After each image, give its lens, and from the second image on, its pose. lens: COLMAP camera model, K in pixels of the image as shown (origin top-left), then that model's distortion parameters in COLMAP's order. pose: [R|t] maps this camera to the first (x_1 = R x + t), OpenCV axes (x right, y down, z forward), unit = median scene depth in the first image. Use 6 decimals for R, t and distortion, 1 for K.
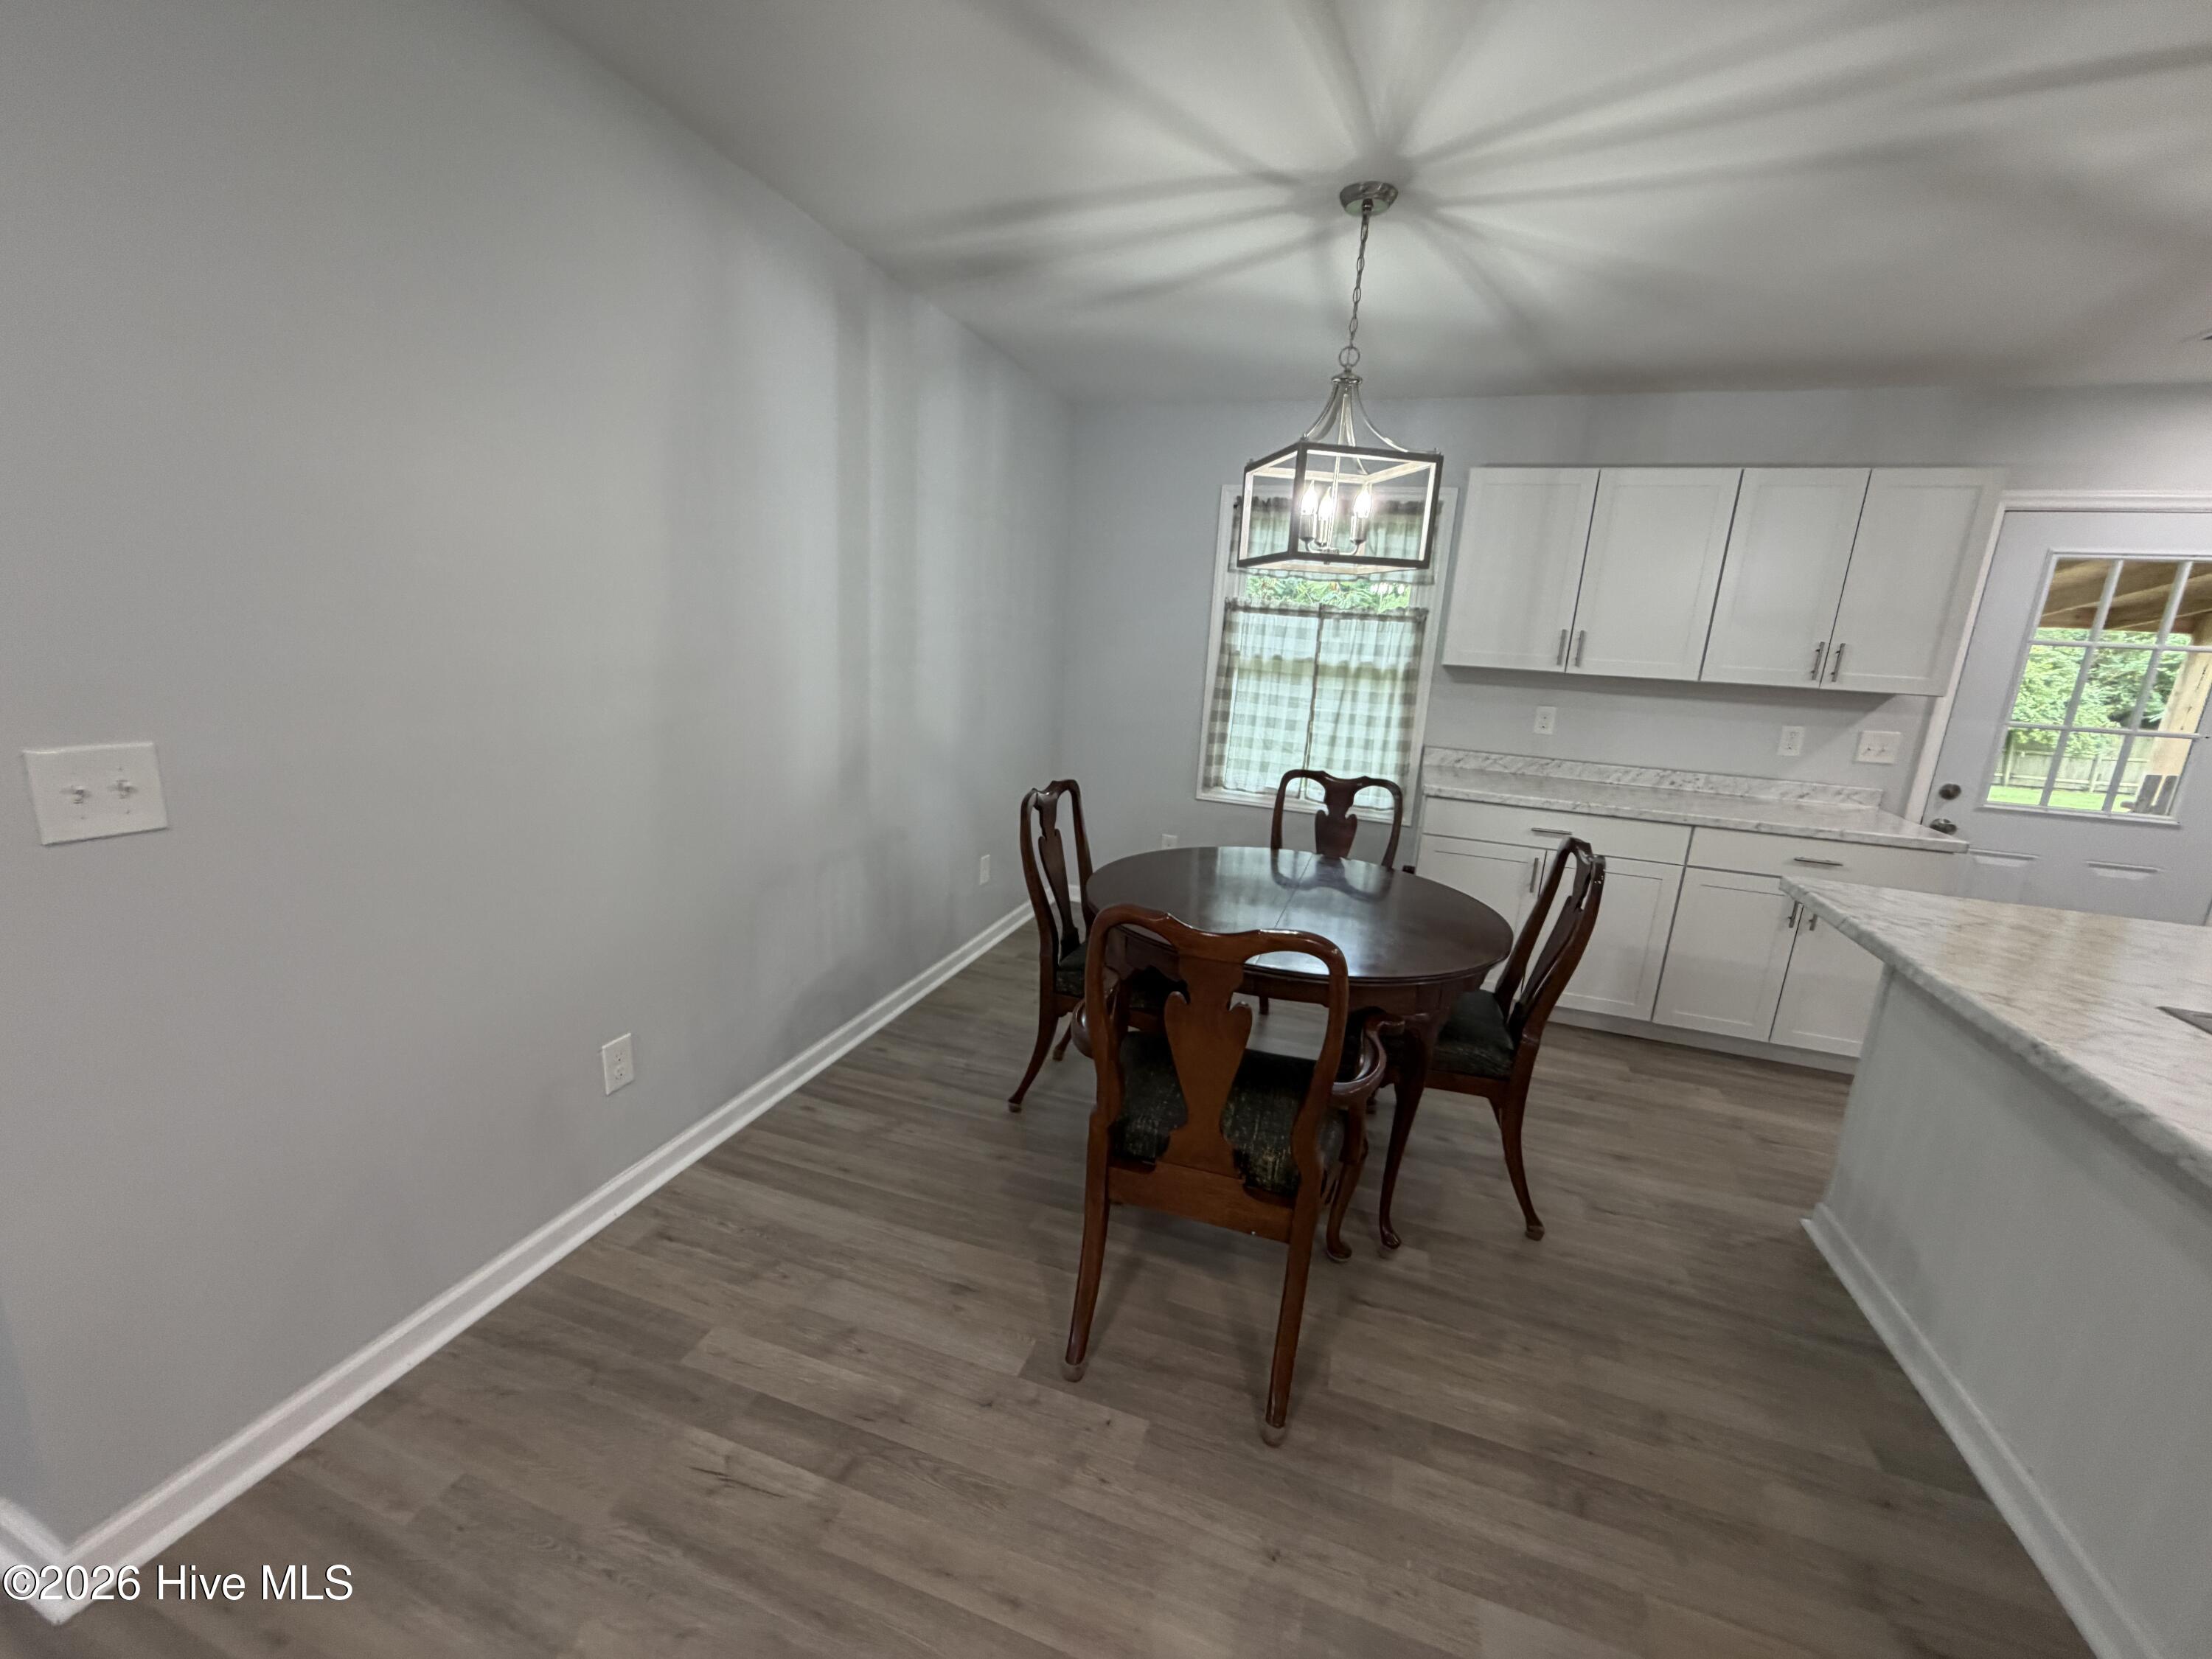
lens RADIAL K [[889.6, 0, 1094.9], [0, 889.6, 830.2], [0, 0, 1]] dist [0.000849, -0.000164]
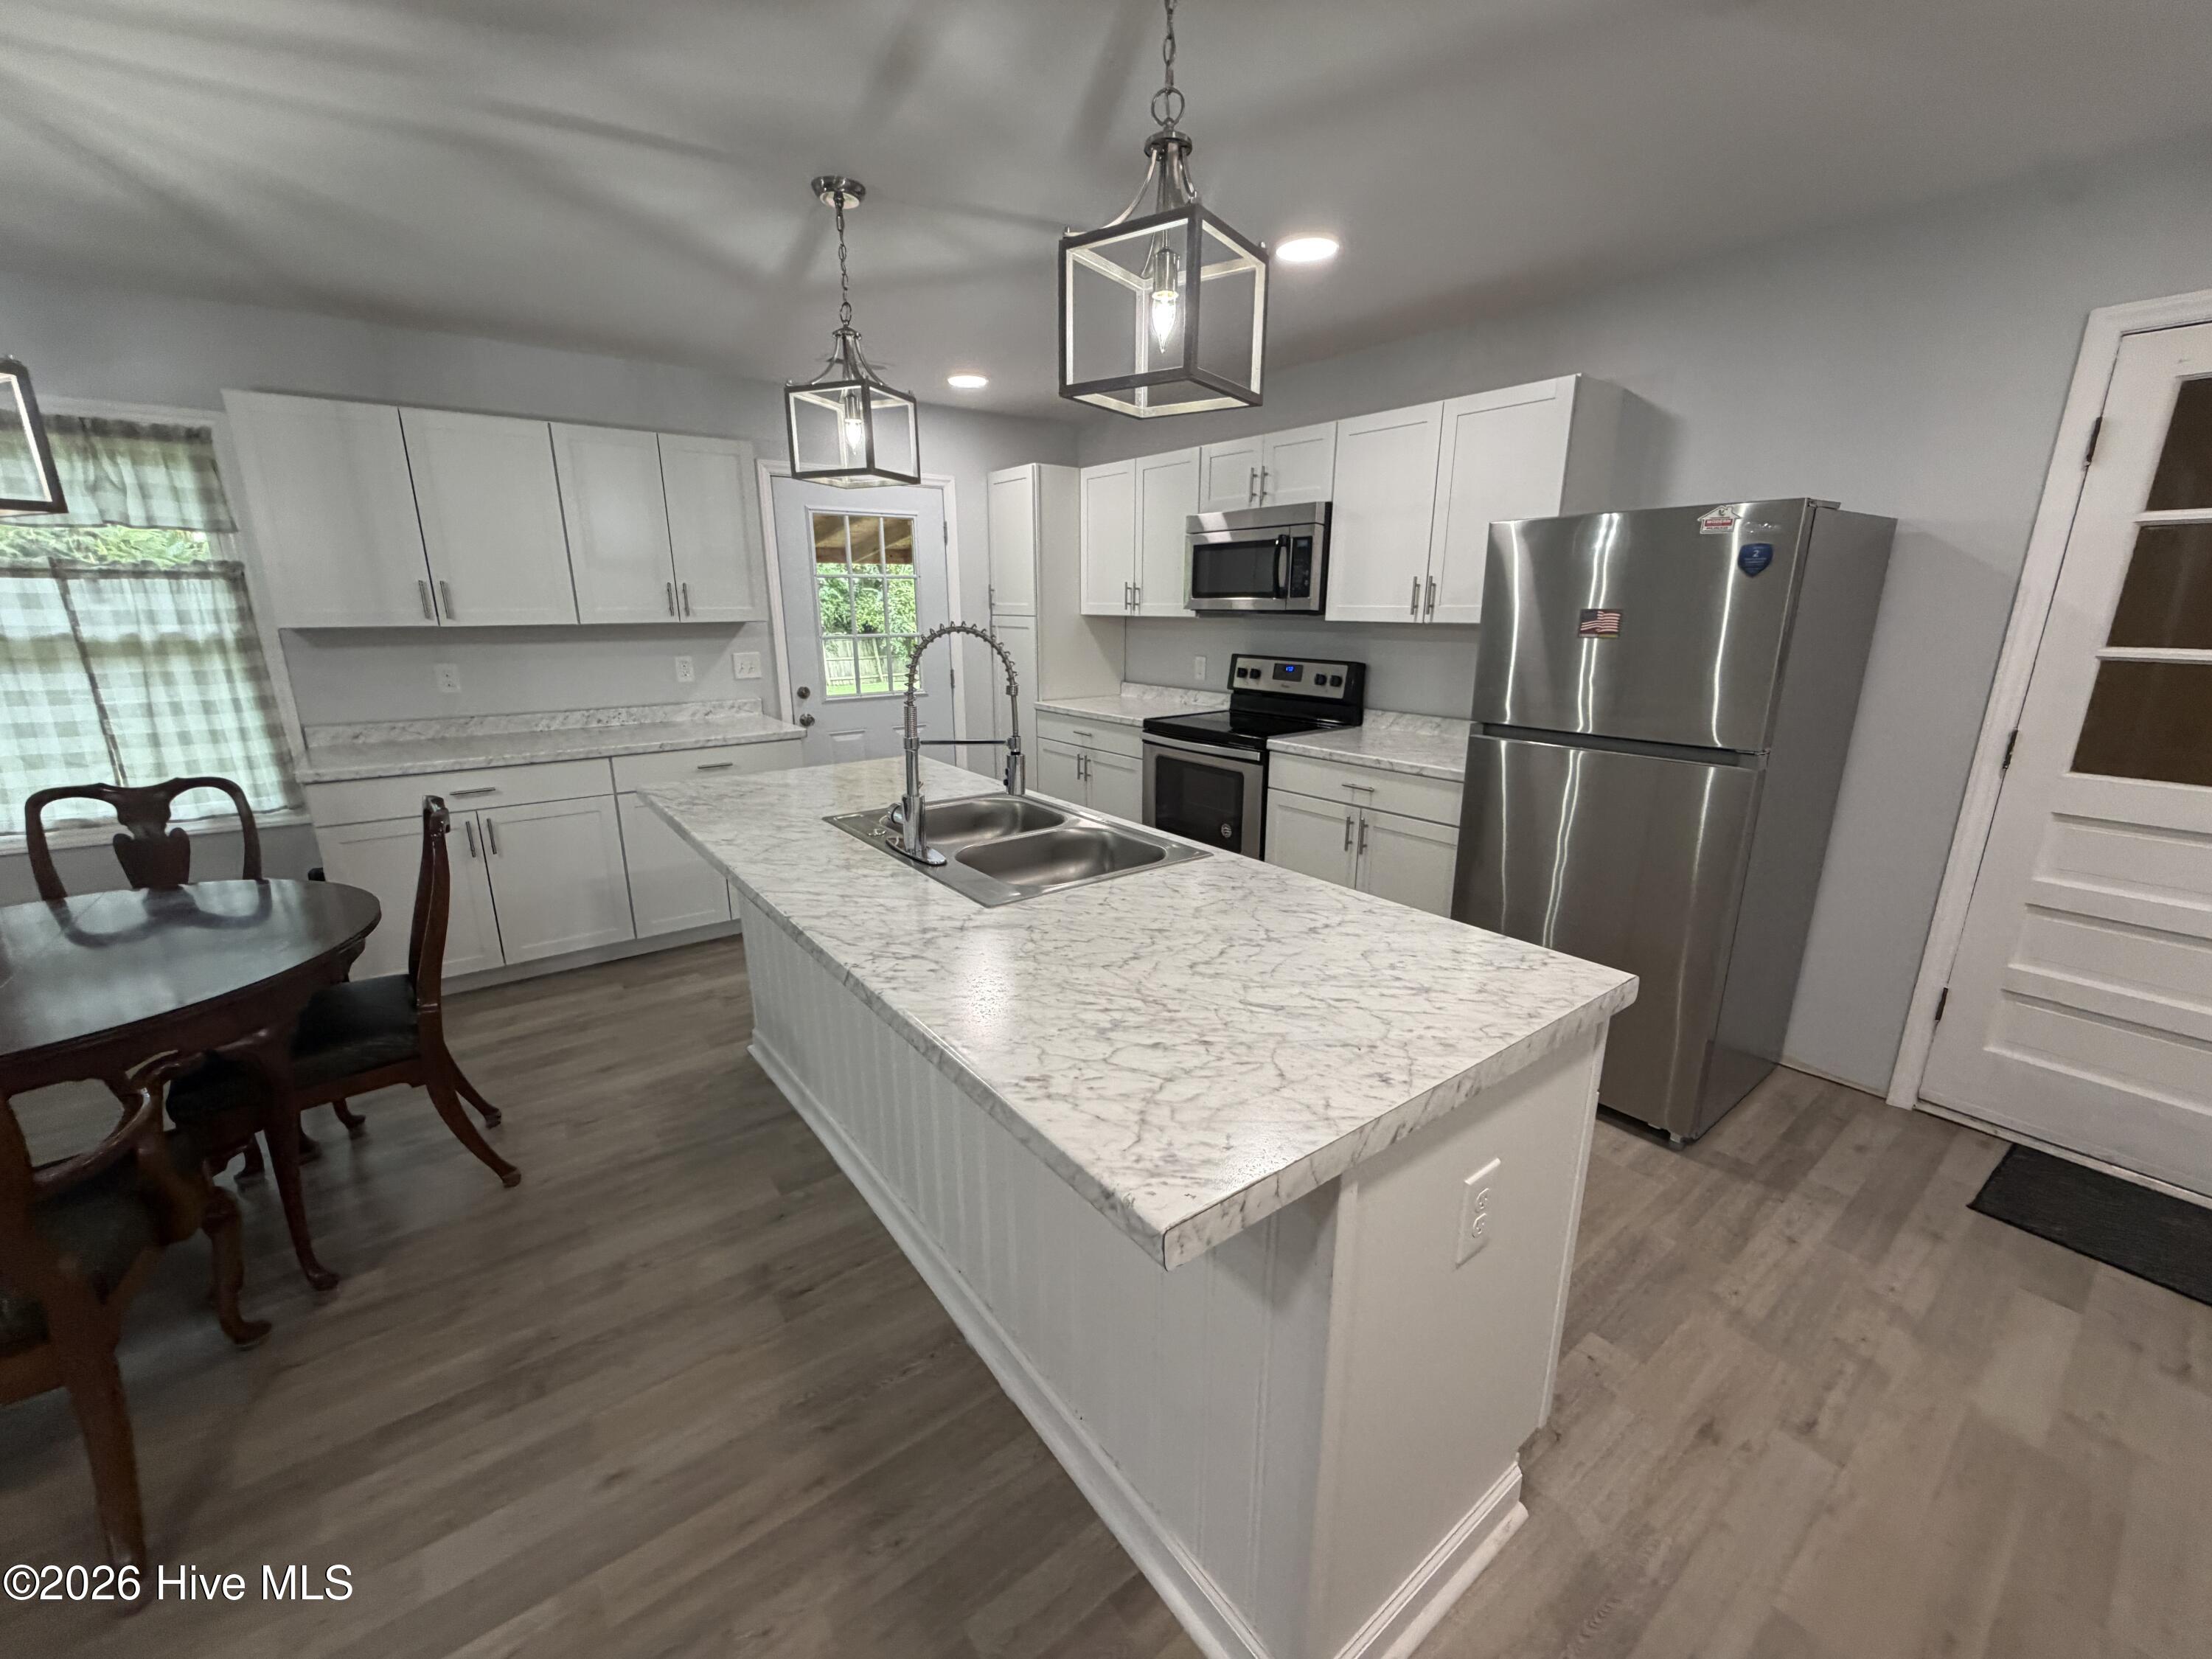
lens RADIAL K [[889.6, 0, 1106.1], [0, 889.6, 834.7], [0, 0, 1]] dist [0.000849, -0.000164]
pose [[0.549213, -0.268383, 0.791414, 0.106911], [0.219802, 0.960074, 0.173045, 0.028930], [-0.806258, 0.078916, 0.586276, -0.115812]]
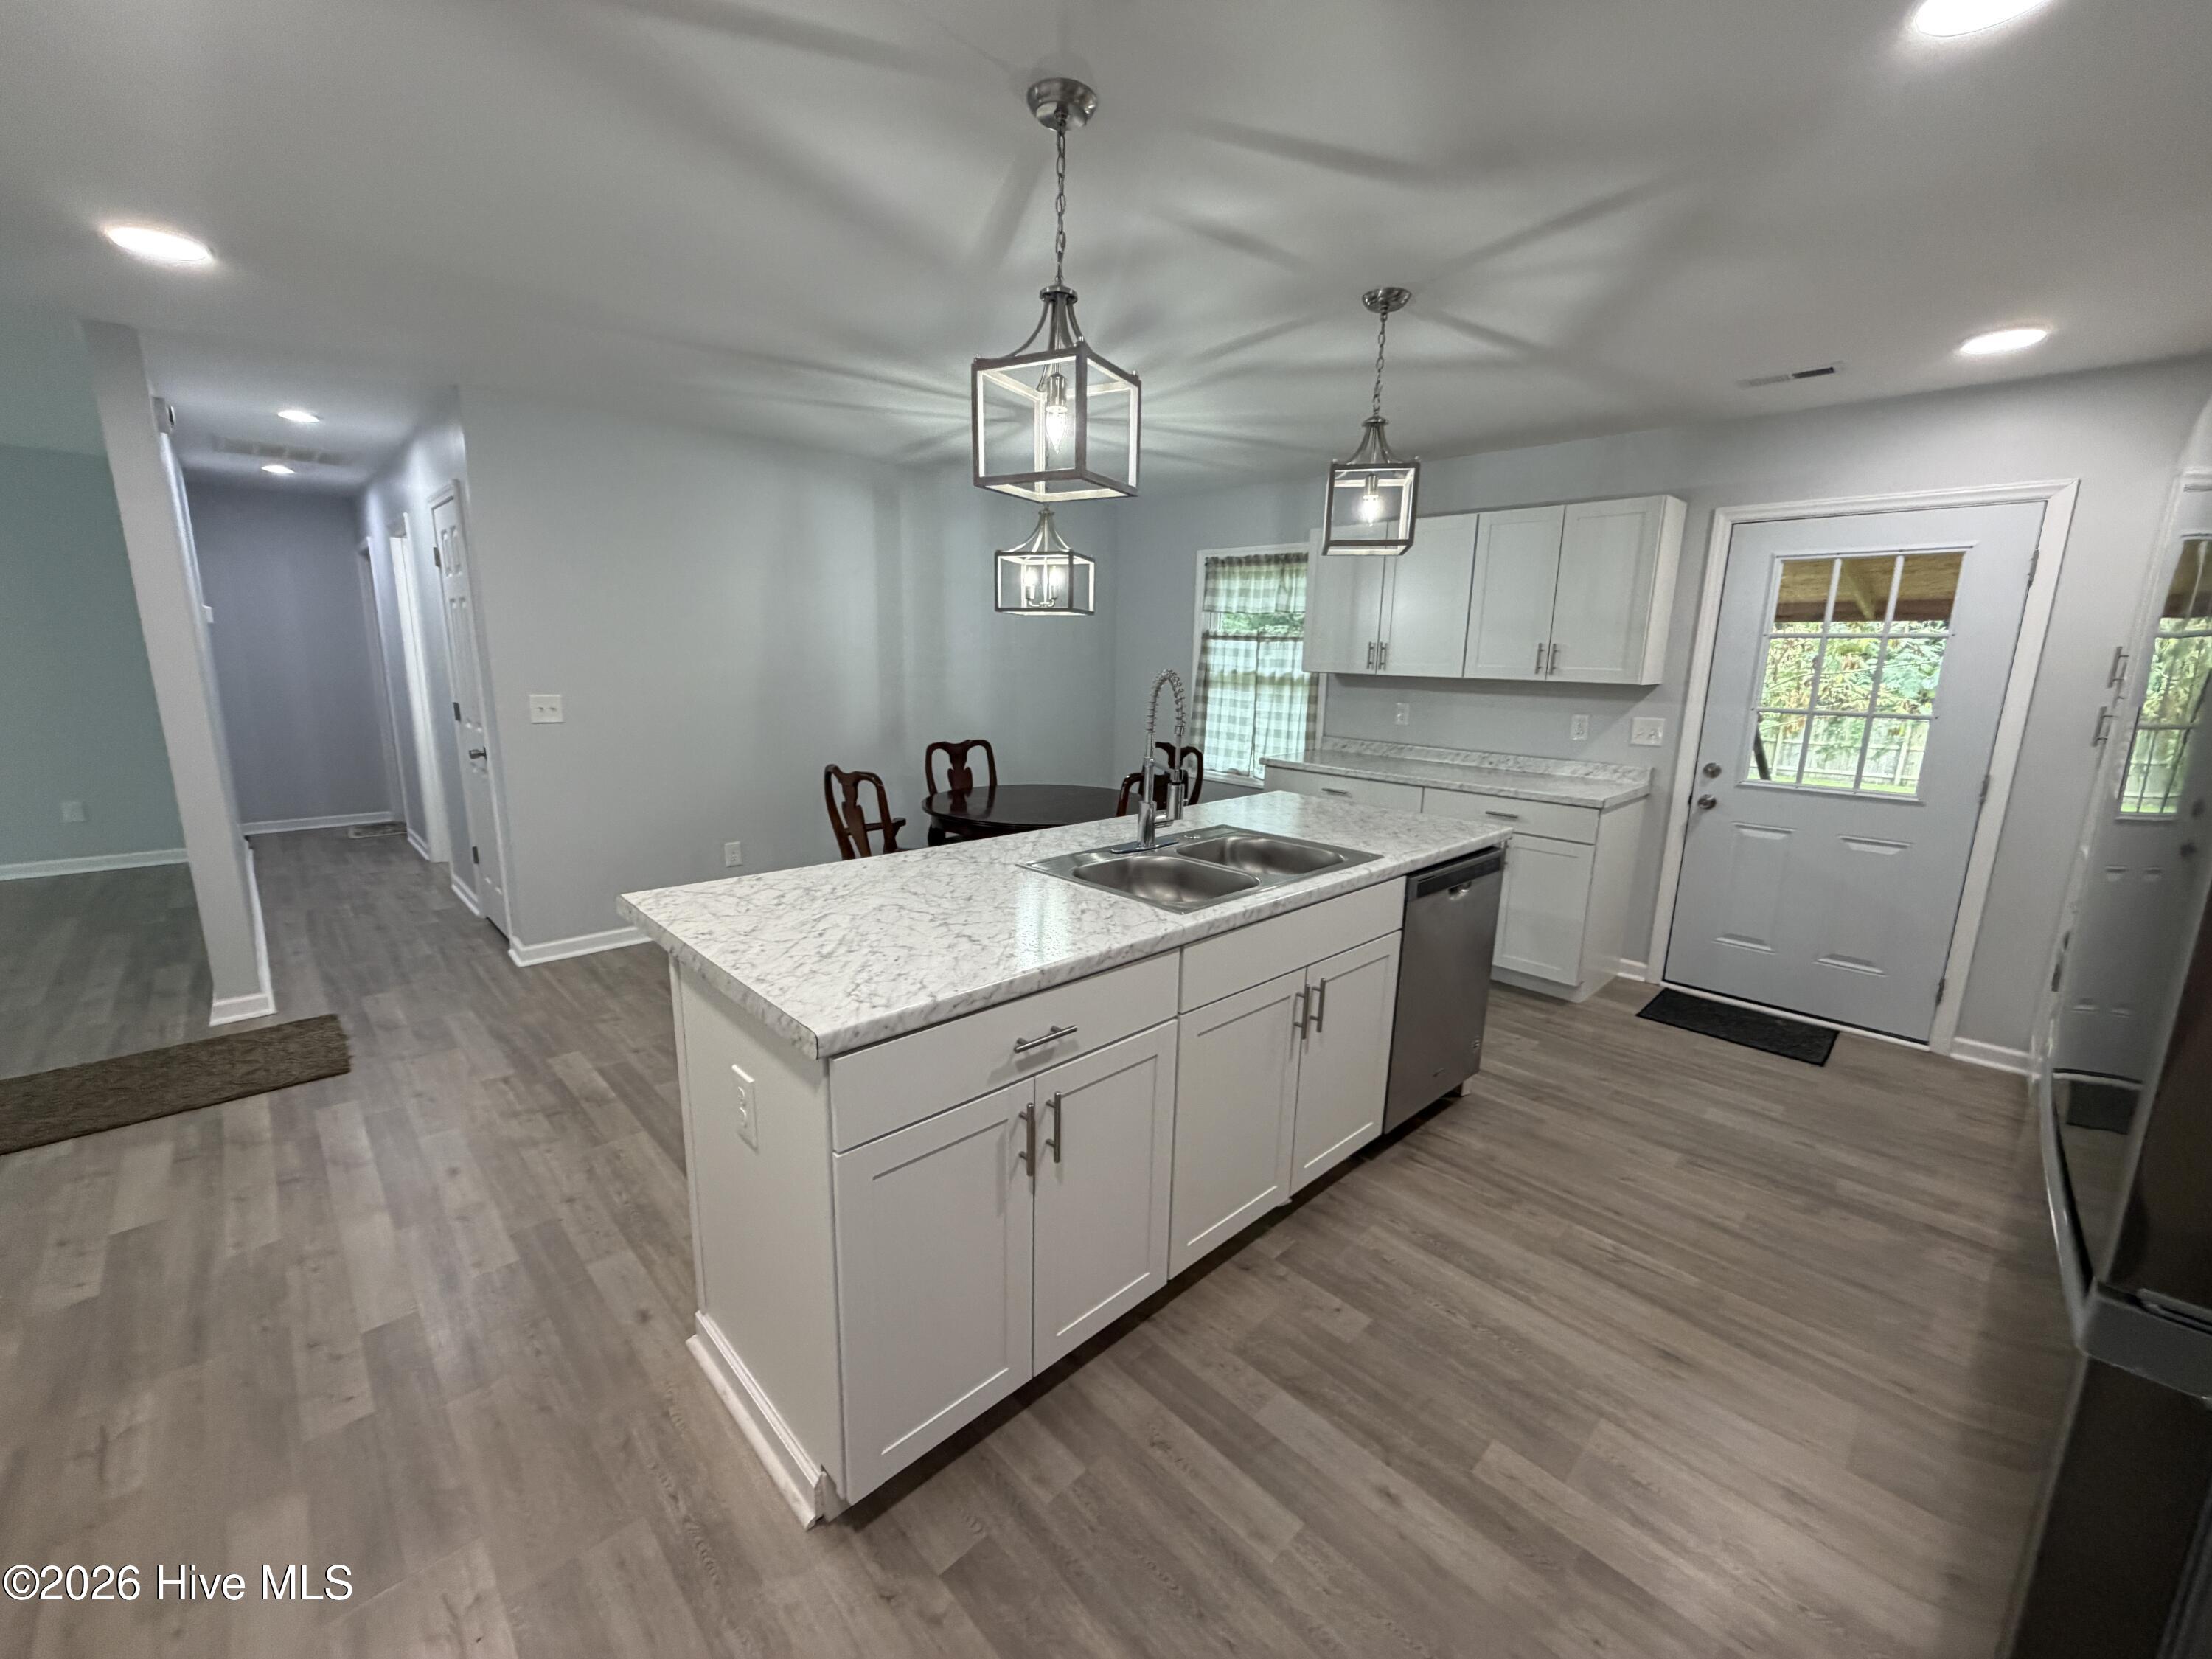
lens RADIAL K [[889.6, 0, 1098.6], [0, 889.6, 834.0], [0, 0, 1]] dist [0.000849, -0.000164]
pose [[0.889415, 0.055408, -0.453730, 0.779359], [-0.074193, 0.996962, -0.023690, 0.120492], [0.451039, 0.054734, 0.890824, -0.348123]]
